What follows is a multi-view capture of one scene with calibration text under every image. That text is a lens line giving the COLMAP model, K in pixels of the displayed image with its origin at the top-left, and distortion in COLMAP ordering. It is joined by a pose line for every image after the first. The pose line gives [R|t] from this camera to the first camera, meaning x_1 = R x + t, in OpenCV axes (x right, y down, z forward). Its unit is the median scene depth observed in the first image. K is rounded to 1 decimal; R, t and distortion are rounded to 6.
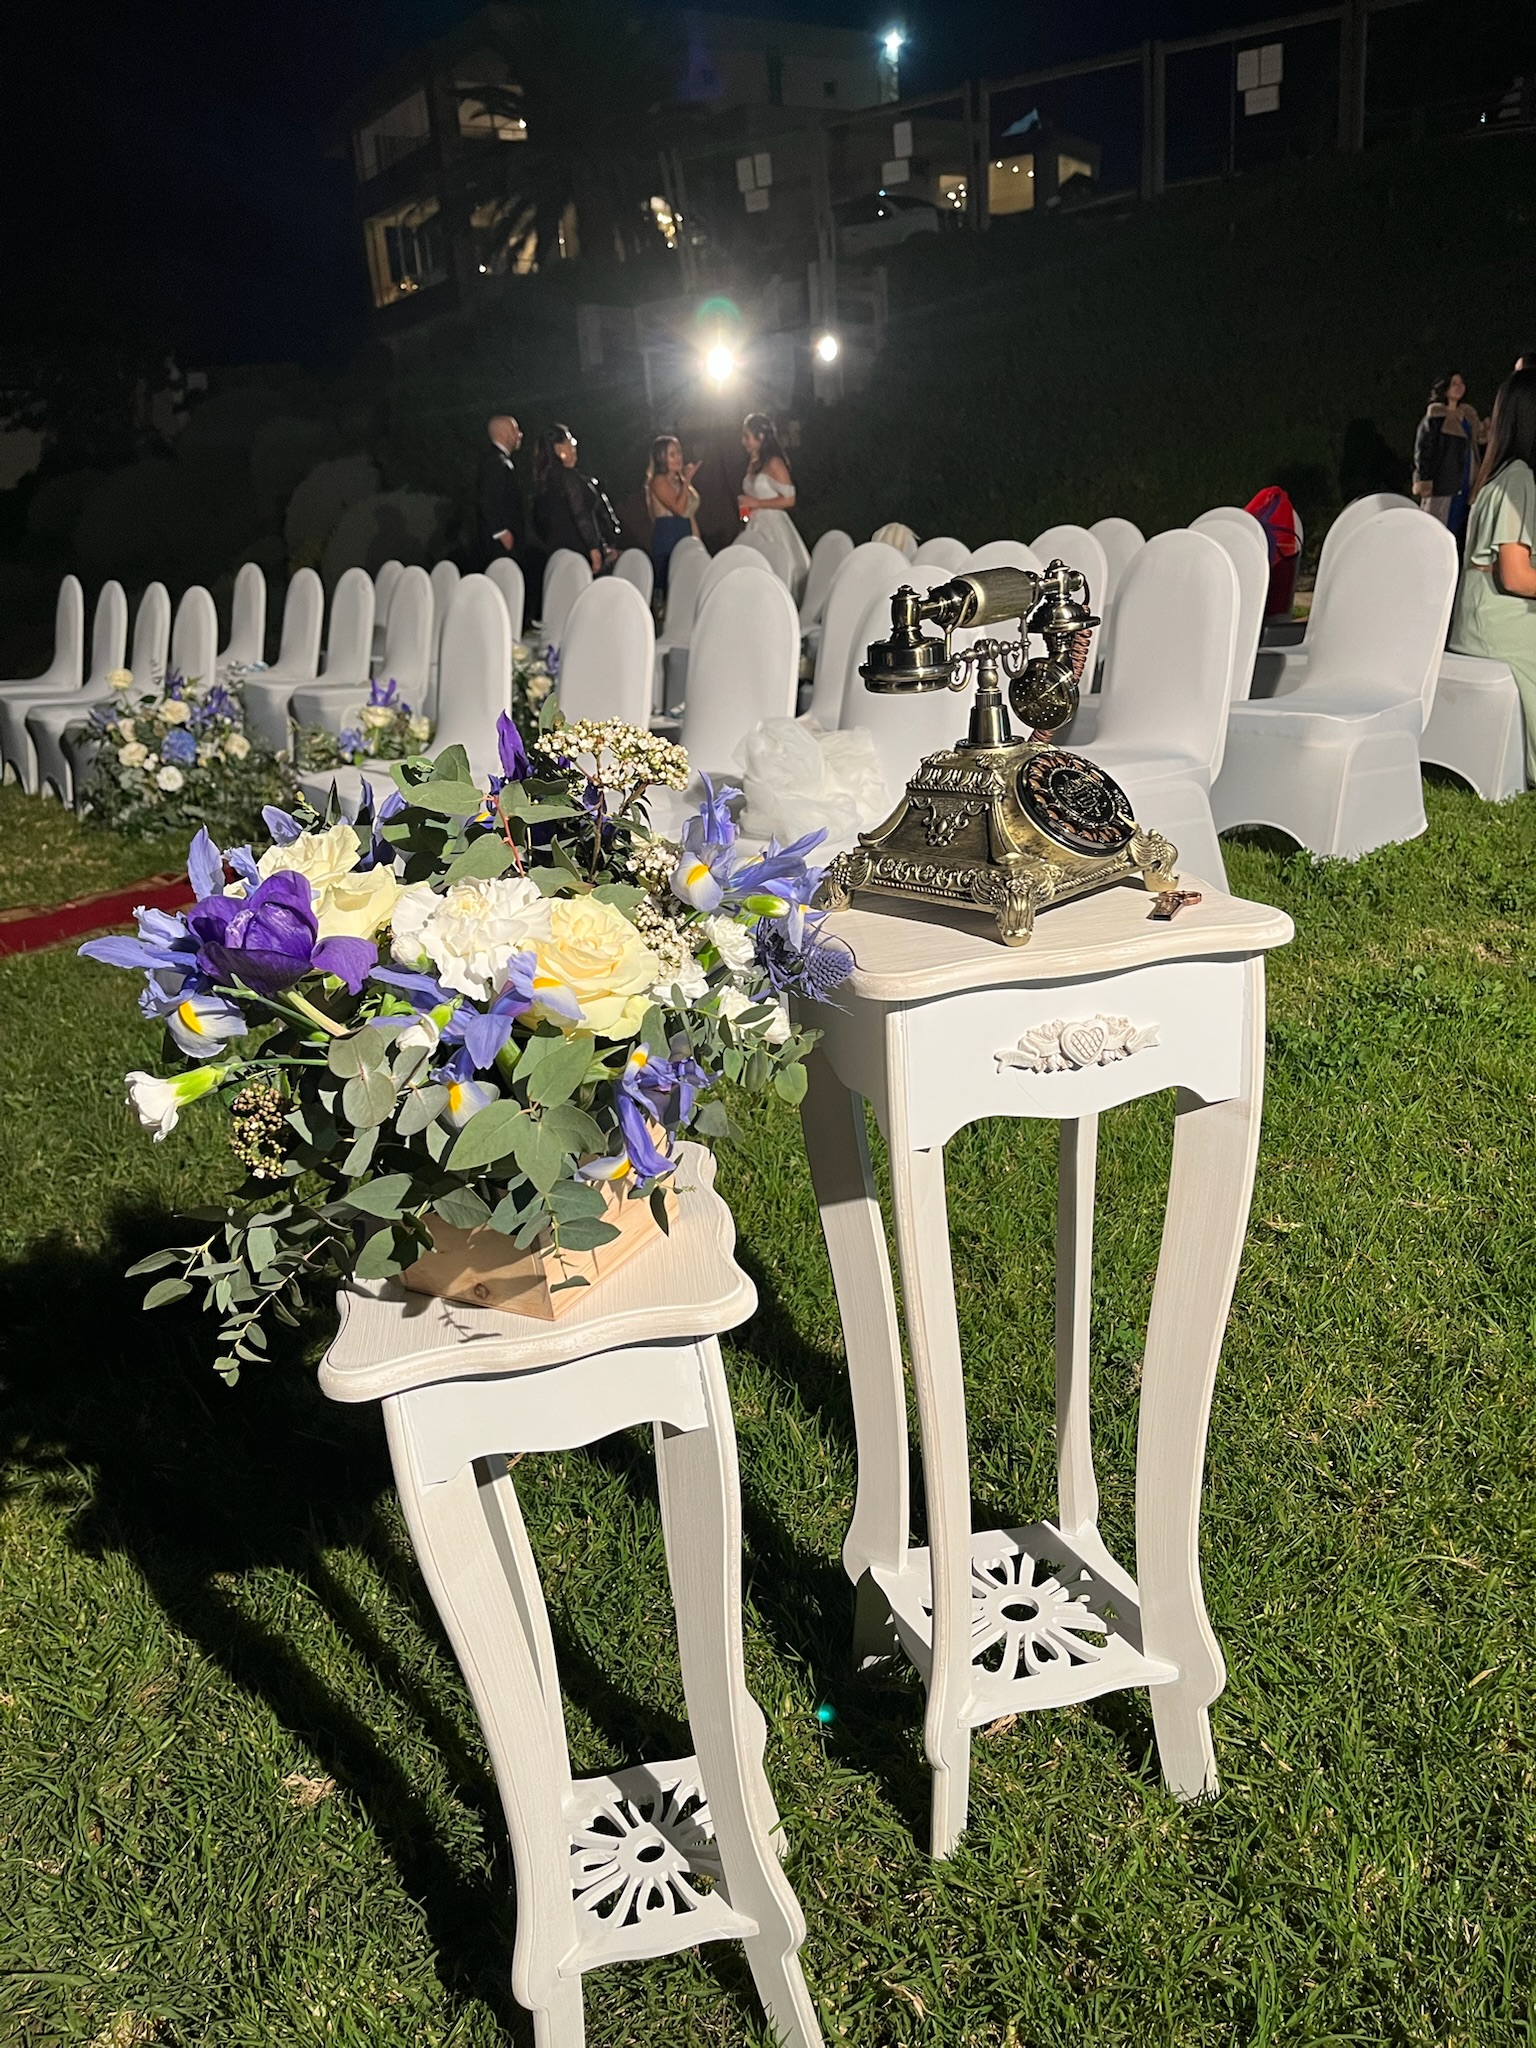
lens RADIAL K [[1807.6, 0, 762.7], [0, 1807.6, 1025.7], [0, 0, 1]] dist [0.007672, -0.007694]
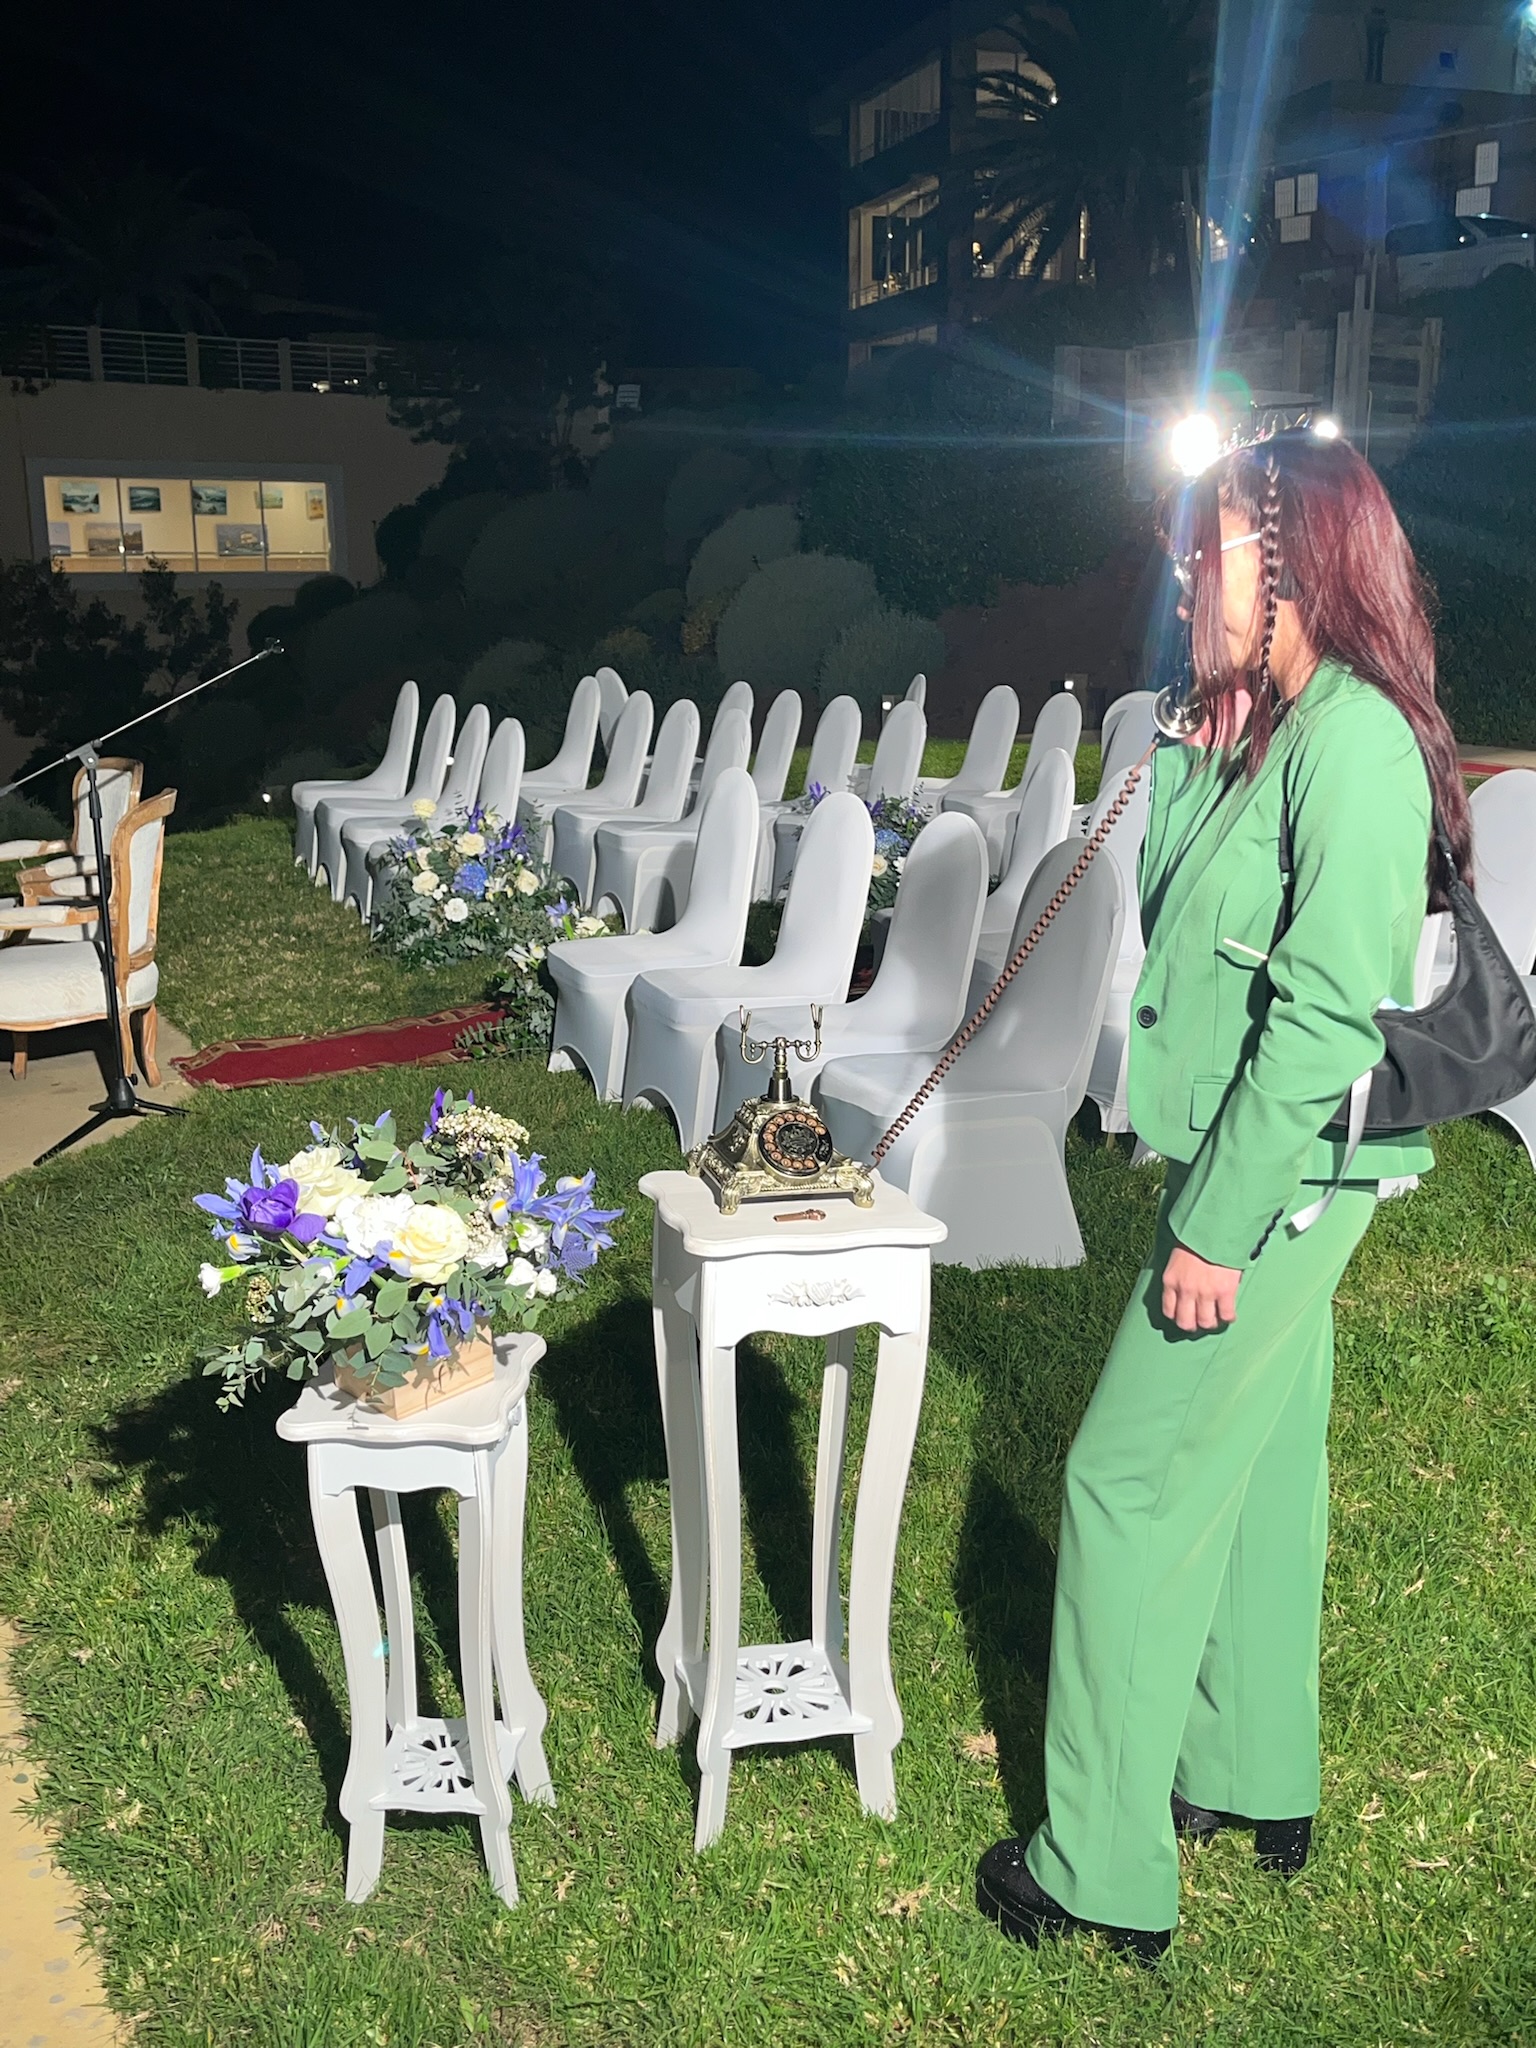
lens RADIAL K [[2442.9, 0, 768.0], [0, 2442.9, 1024.0], [0, 0, 1]] dist [-0.133612, 0.641252]
pose [[0.965138, 0.123448, -0.230802, 0.162484], [-0.136079, 0.989907, -0.039570, -0.041920], [0.223588, 0.069598, 0.972196, -0.282968]]
